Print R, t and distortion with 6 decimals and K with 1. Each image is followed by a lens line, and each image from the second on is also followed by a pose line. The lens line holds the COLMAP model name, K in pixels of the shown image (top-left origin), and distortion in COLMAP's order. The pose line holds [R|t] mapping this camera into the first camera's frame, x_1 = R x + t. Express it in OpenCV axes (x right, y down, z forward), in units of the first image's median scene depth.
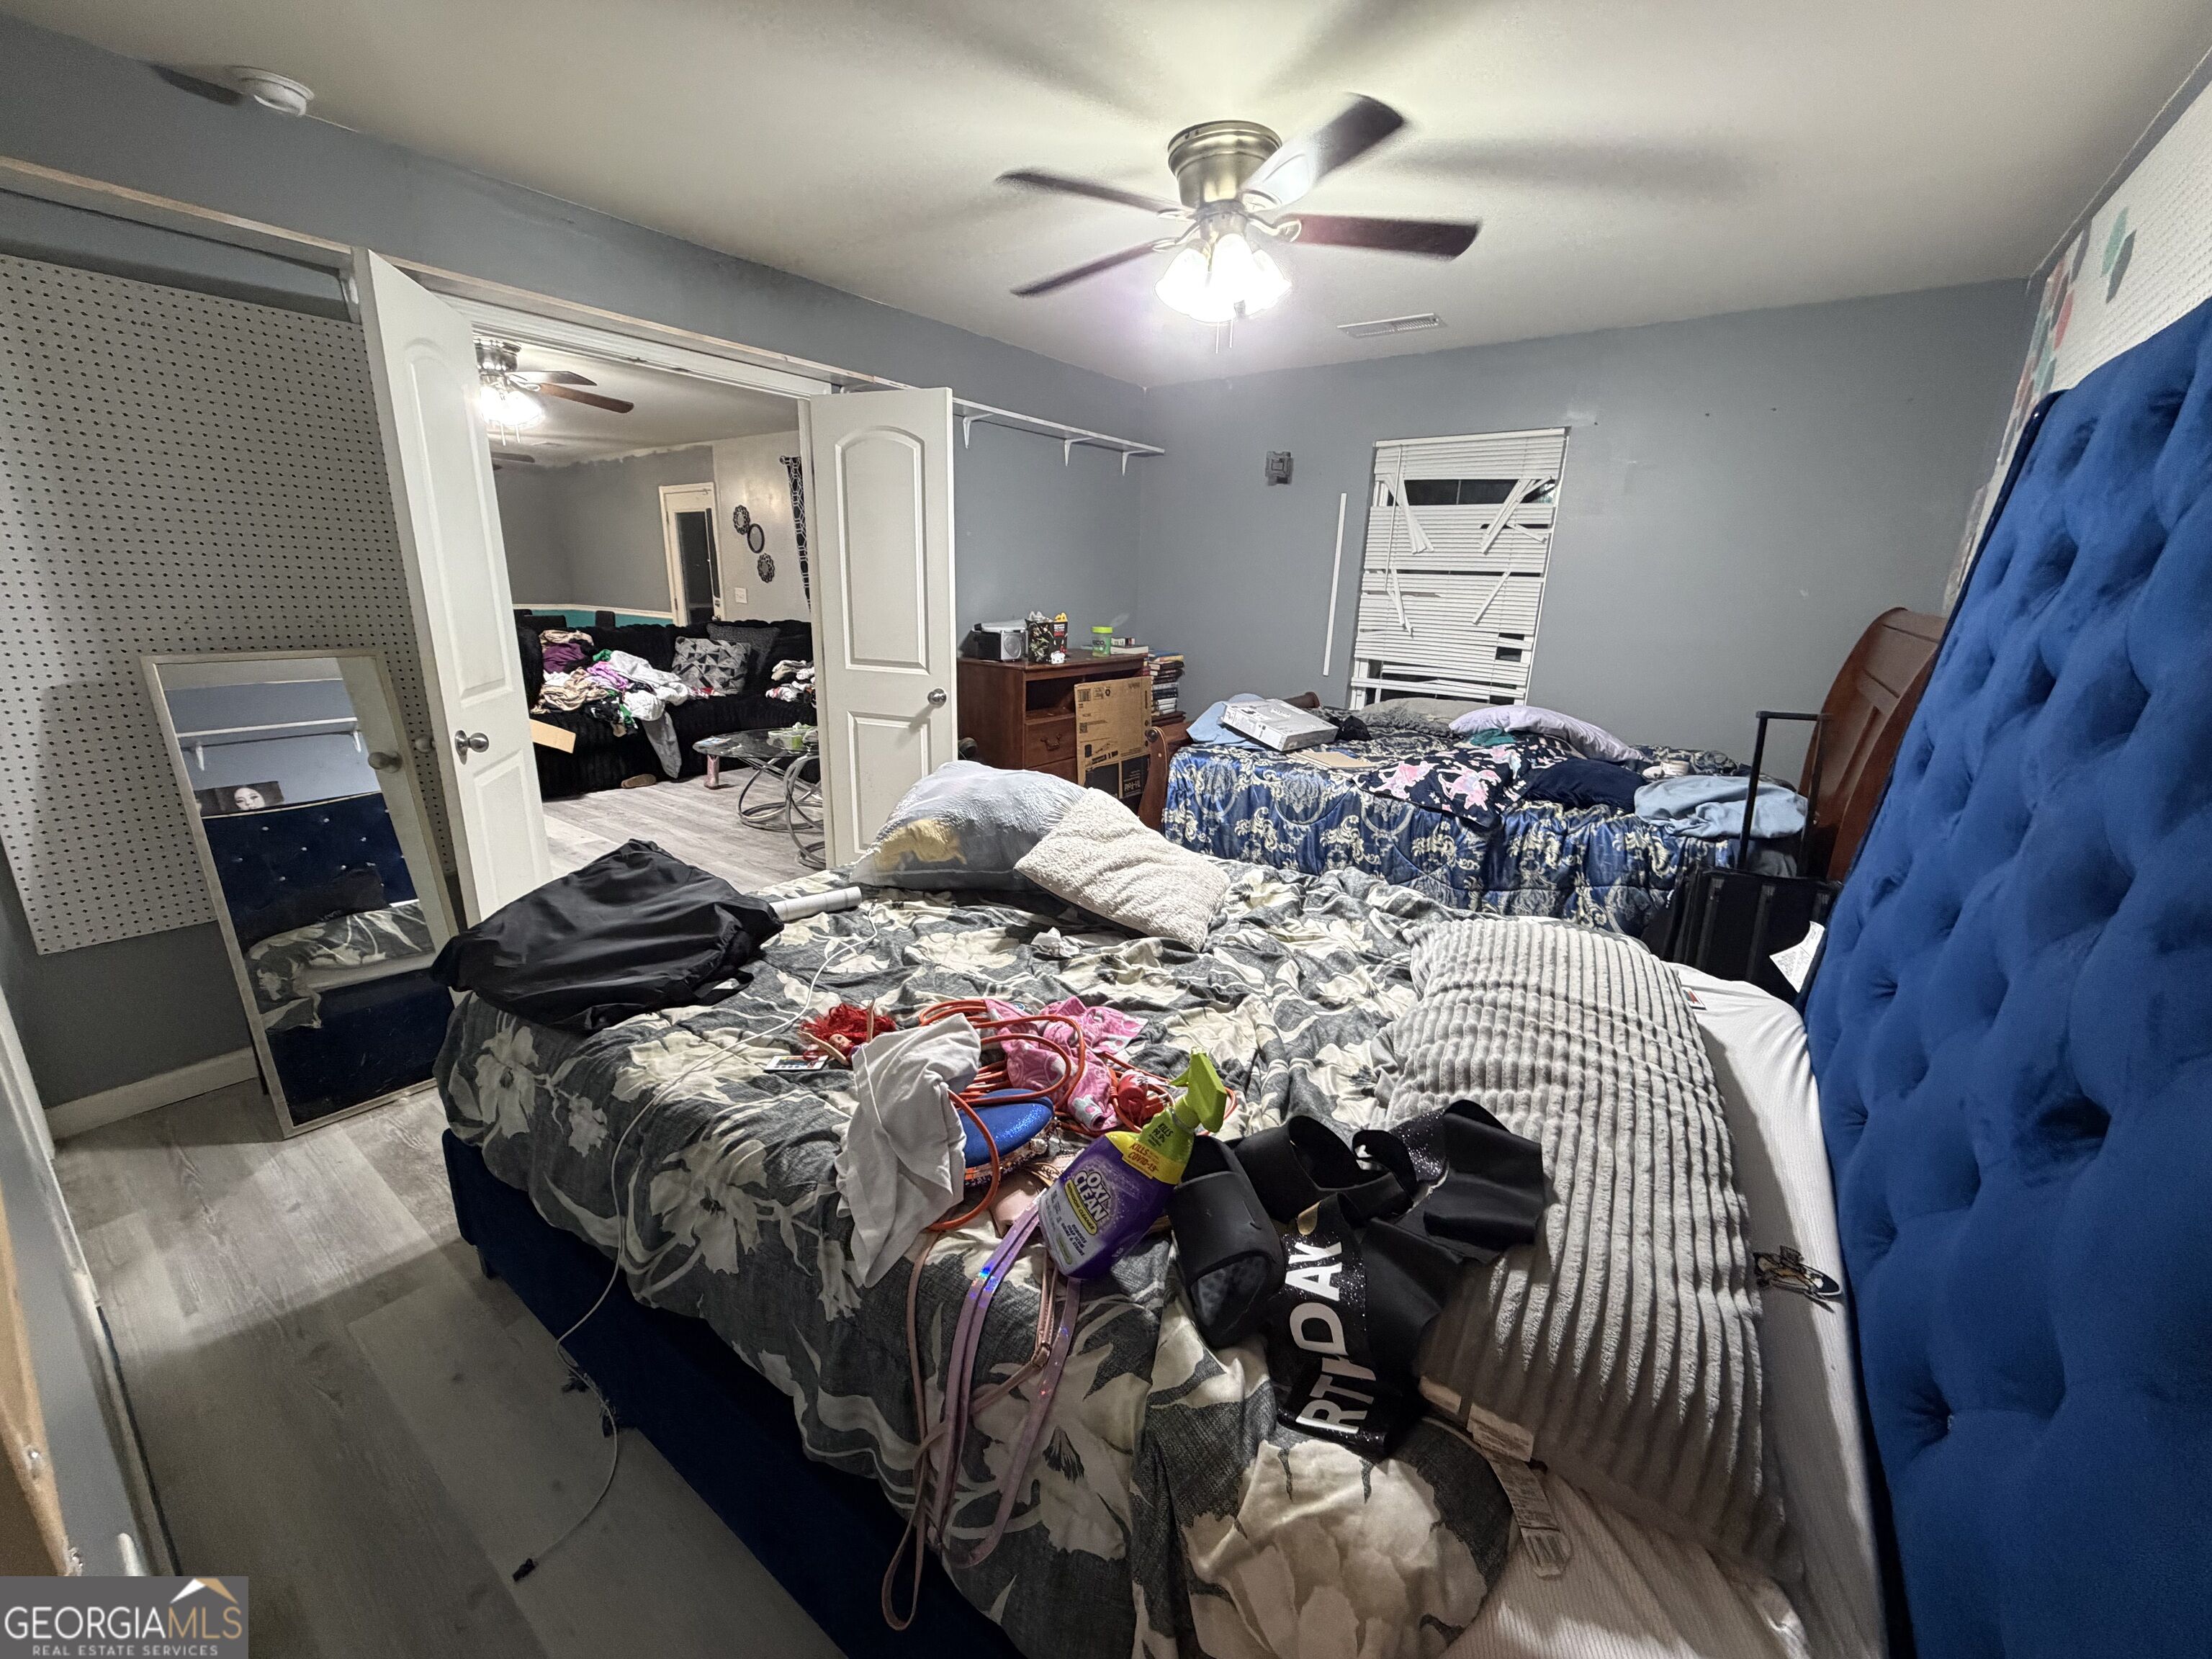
lens RADIAL K [[878.4, 0, 1106.2], [0, 878.4, 834.2], [0, 0, 1]] dist [0.001726, 0.000058]
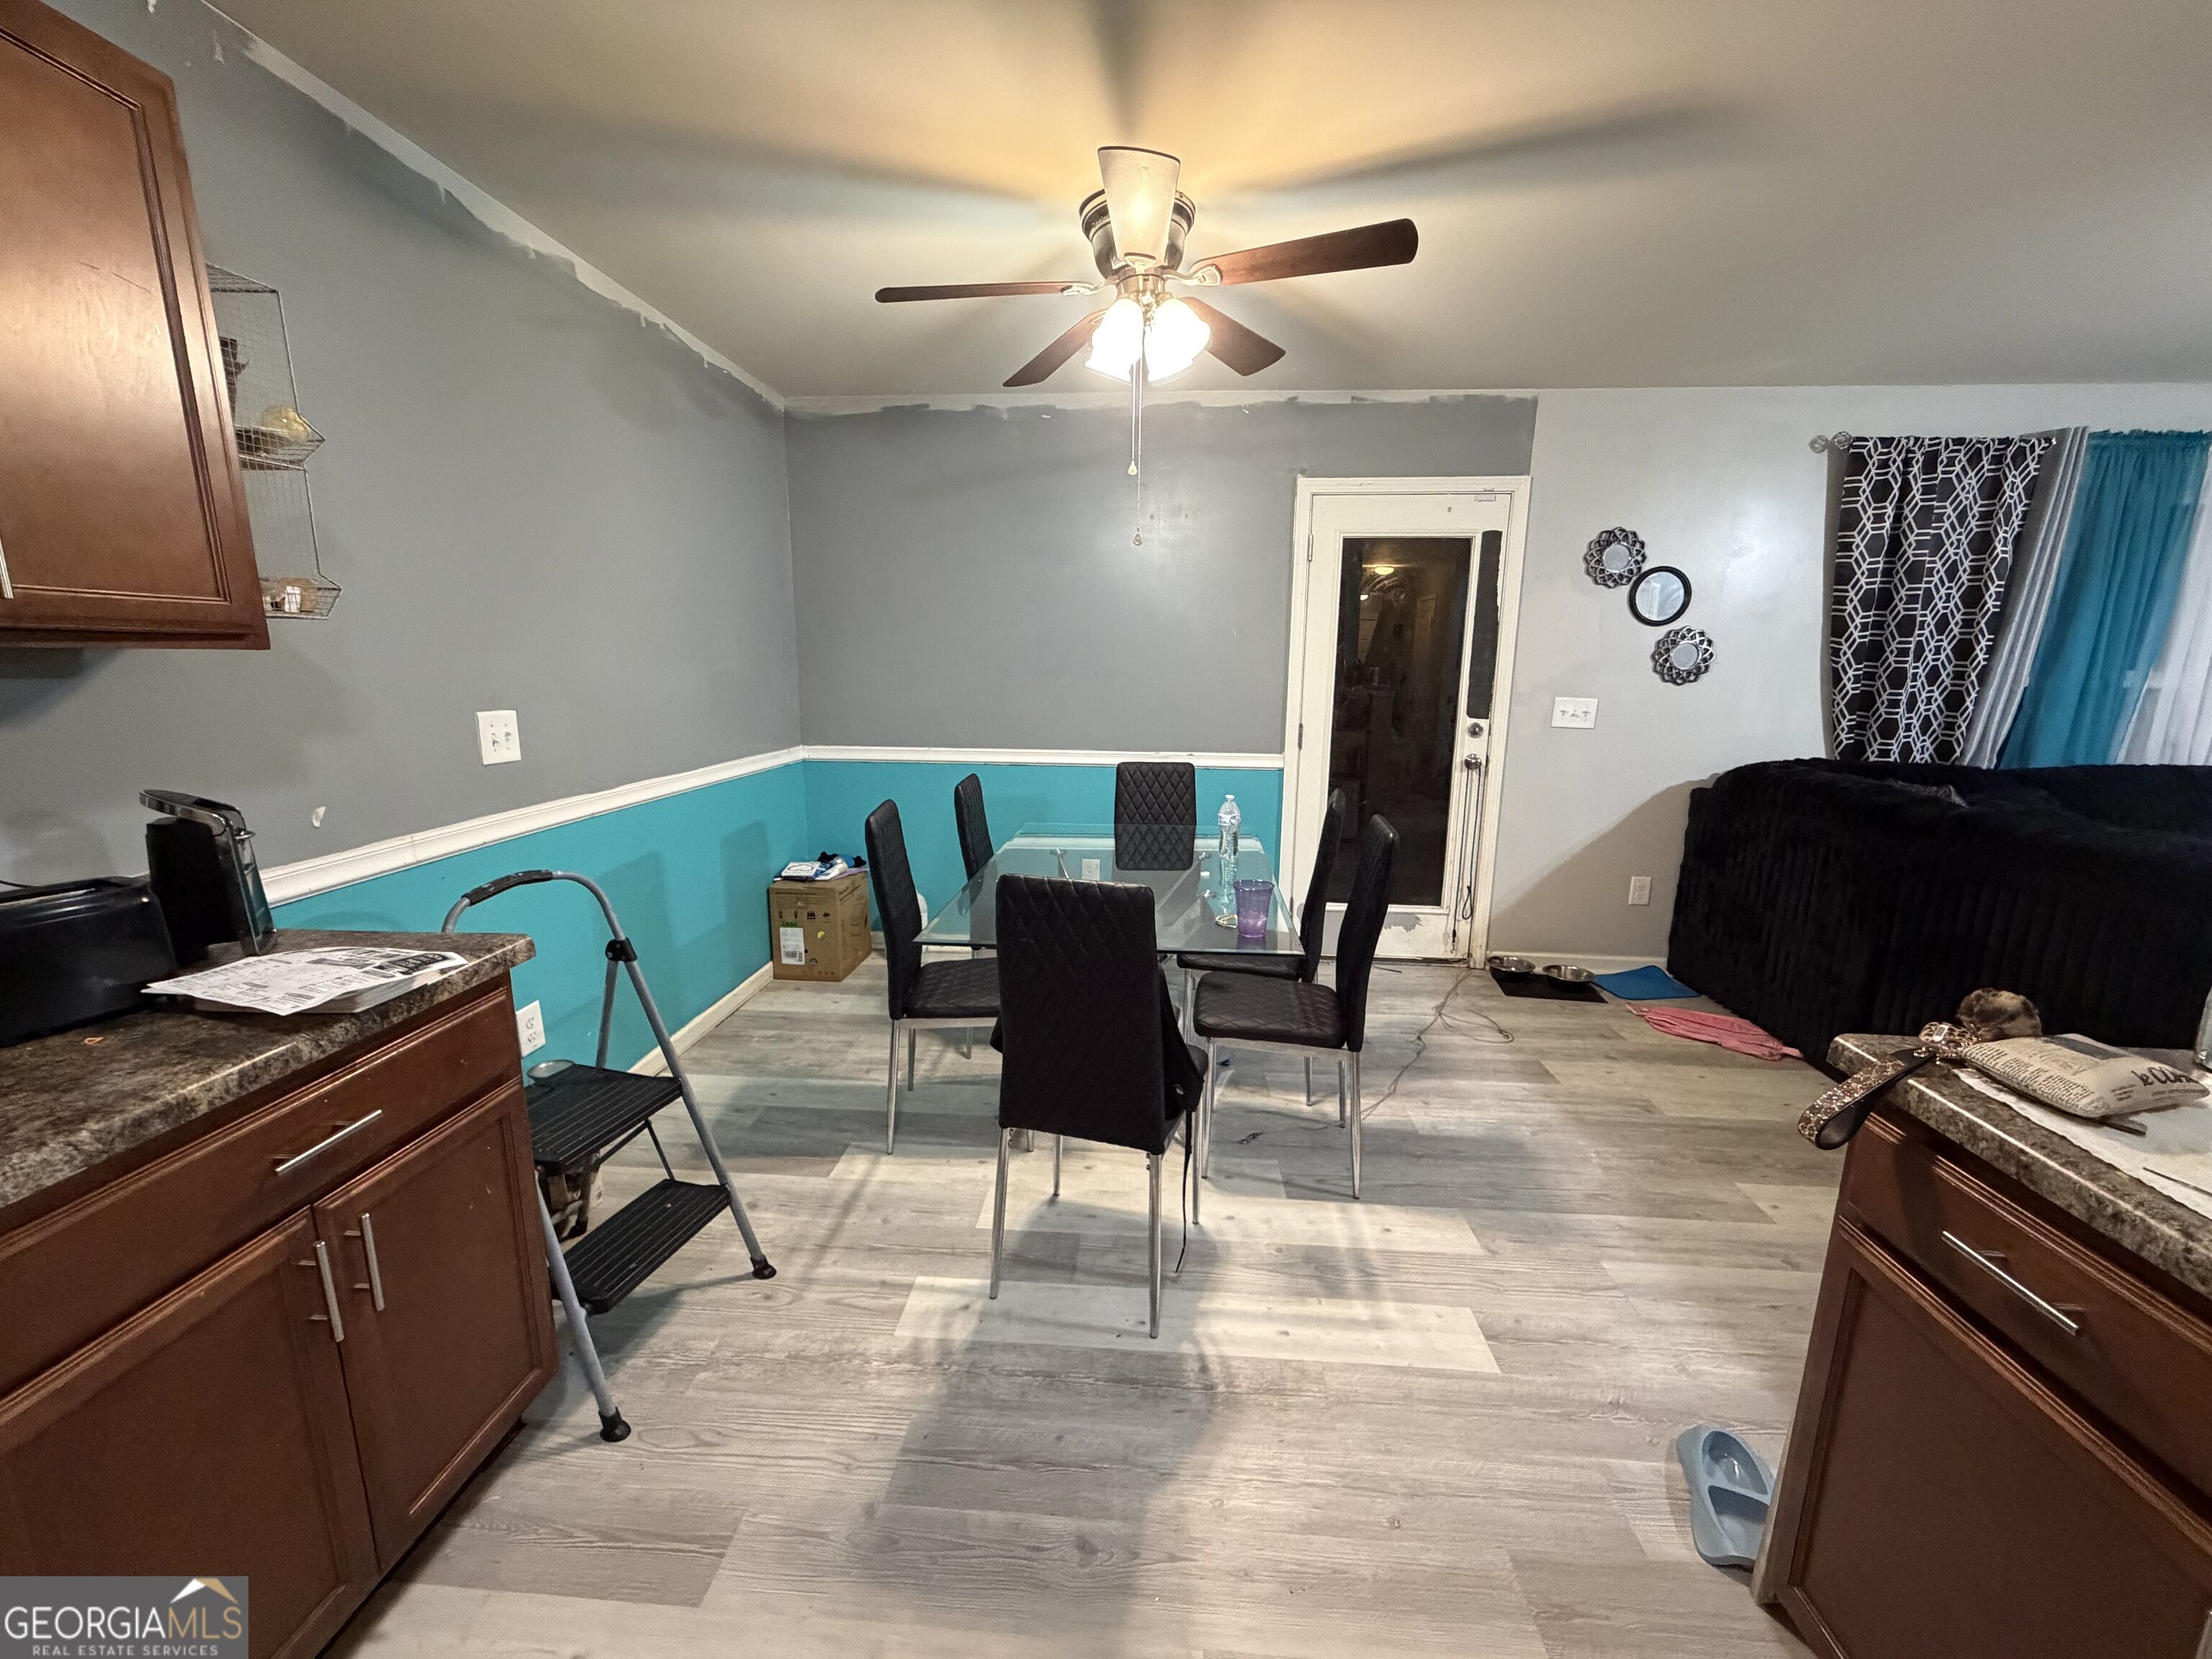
lens RADIAL K [[885.1, 0, 1099.0], [0, 885.1, 849.5], [0, 0, 1]] dist [0.003091, 0.000077]
pose [[0.838322, -0.127022, 0.530172, -1.066160], [0.162694, 0.986455, -0.020914, -0.272029], [-0.520334, 0.103788, 0.847632, 0.867522]]
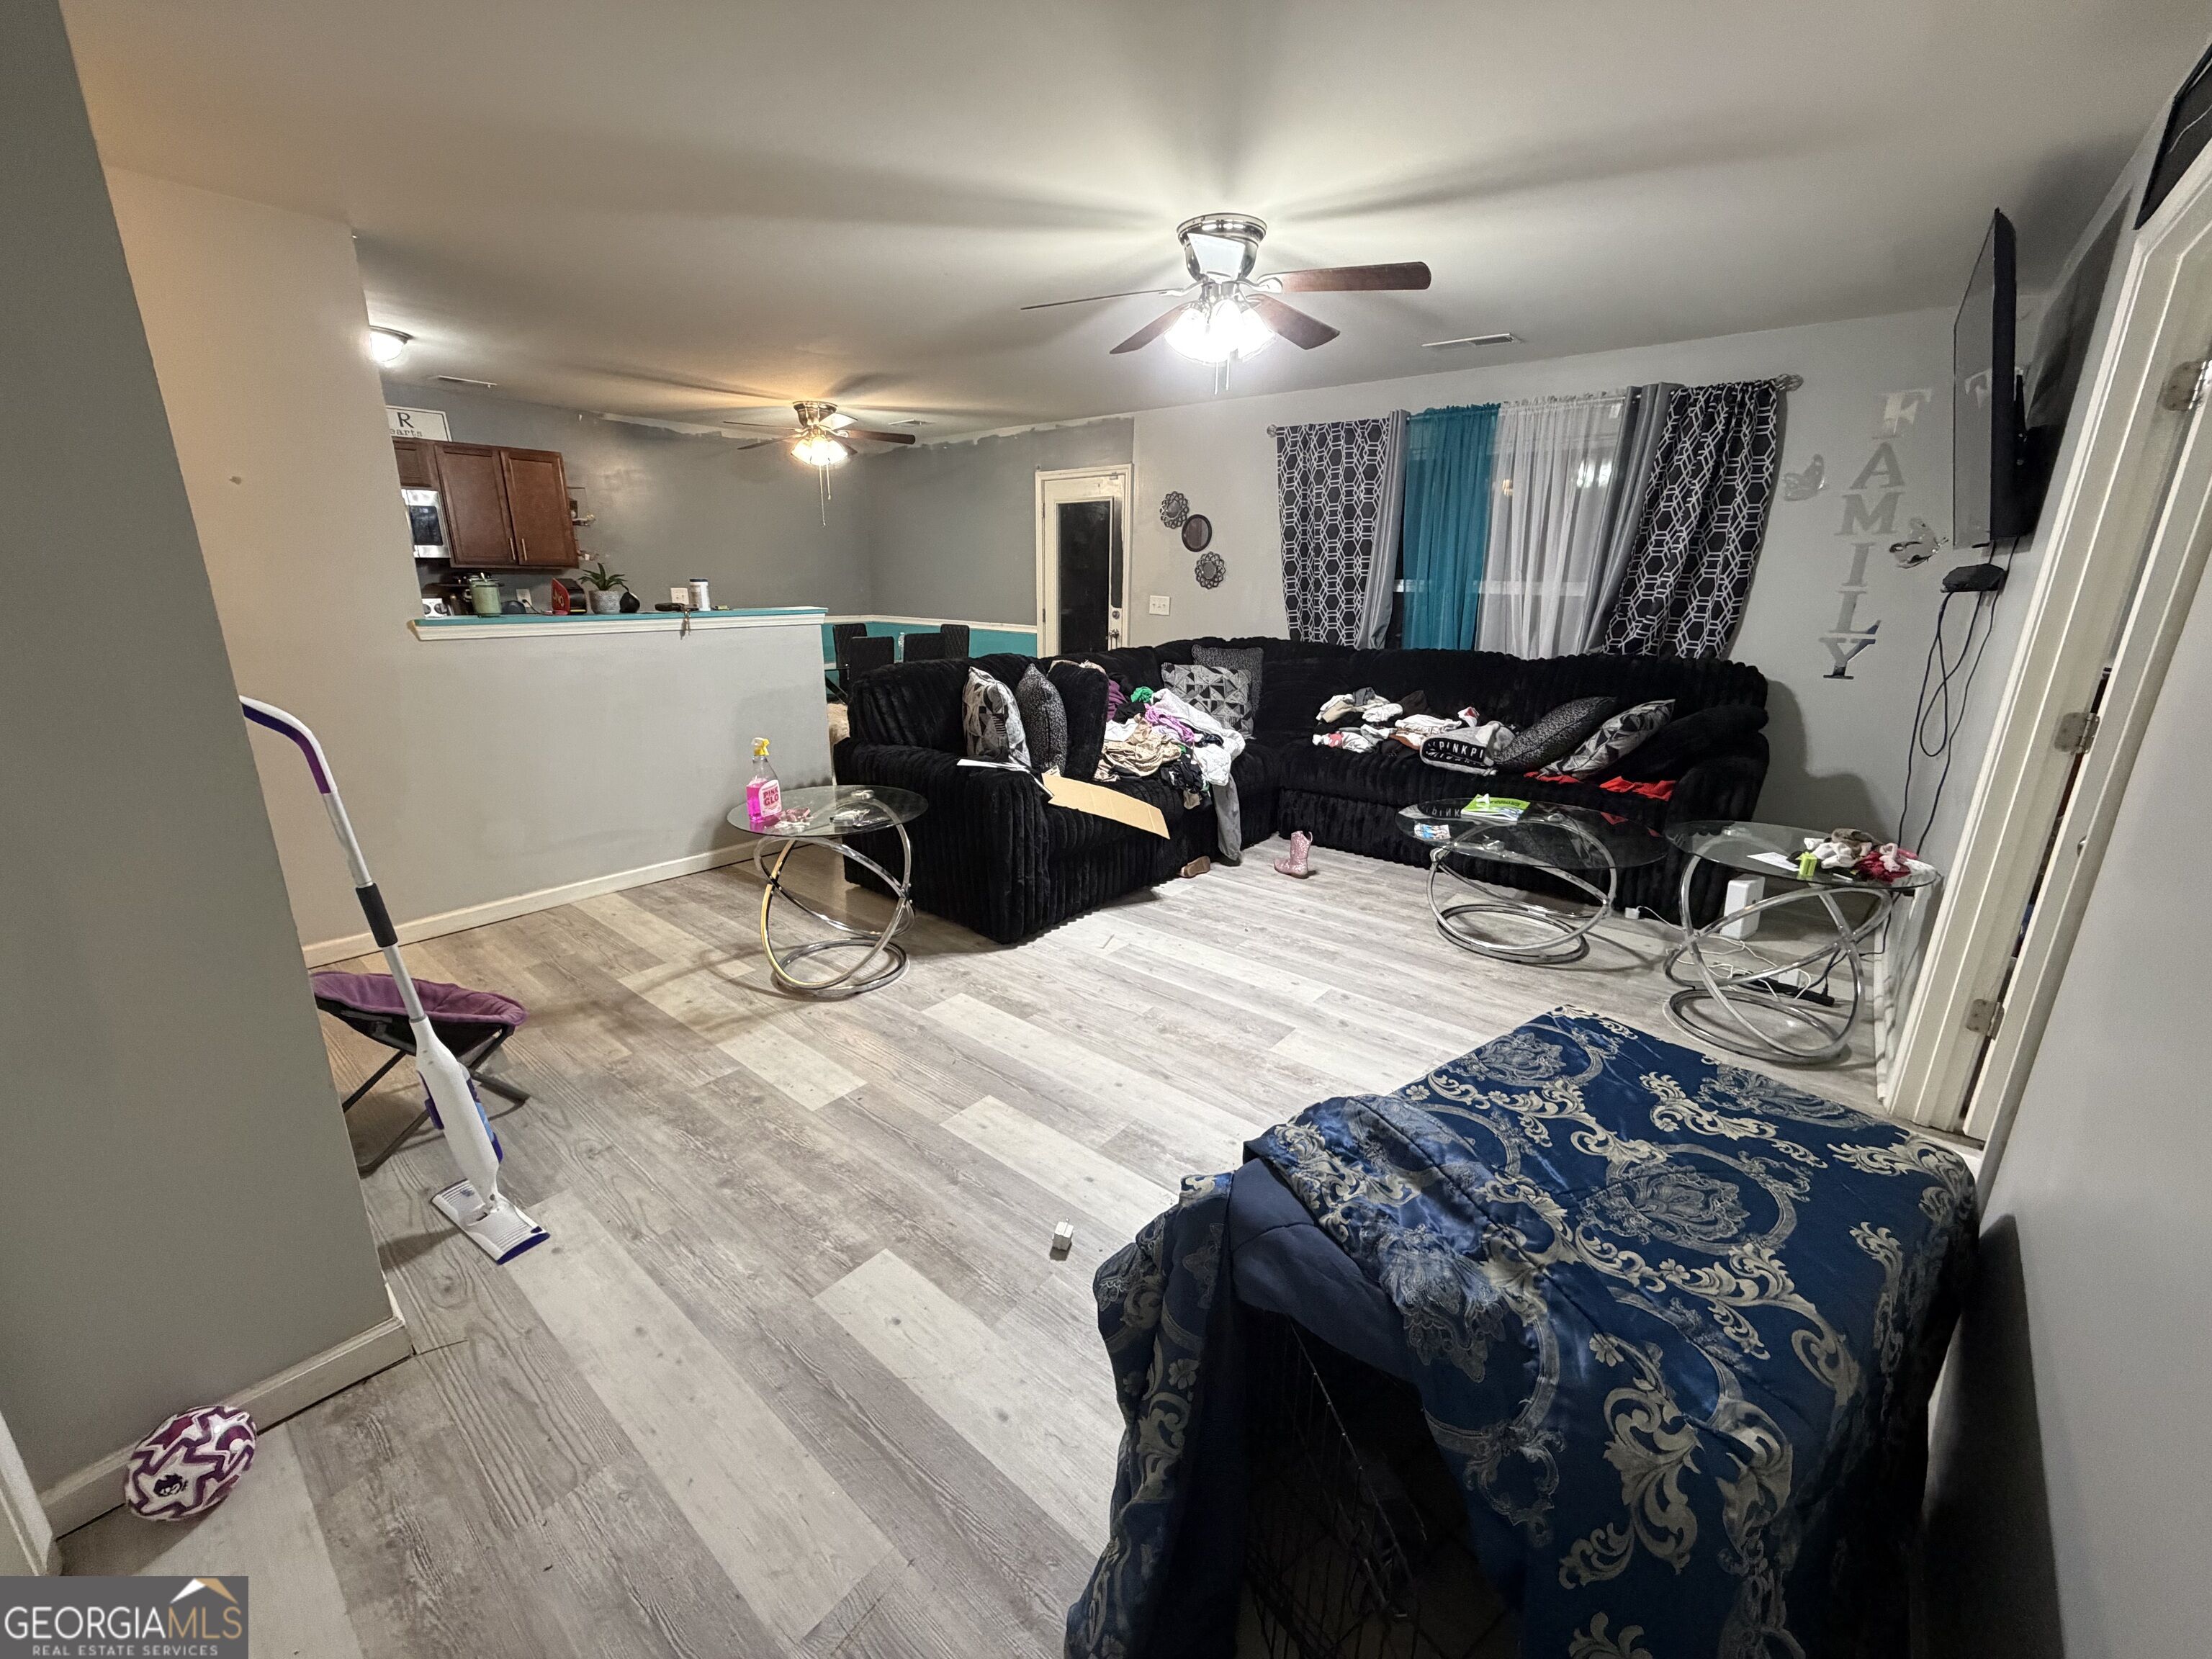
lens RADIAL K [[885.1, 0, 1105.3], [0, 885.1, 826.9], [0, 0, 1]] dist [0.003091, 0.000077]
pose [[0.998638, -0.000046, -0.052166, -0.501569], [-0.000115, 0.999995, -0.003068, -0.080488], [0.052166, 0.003070, 0.998634, 0.232375]]
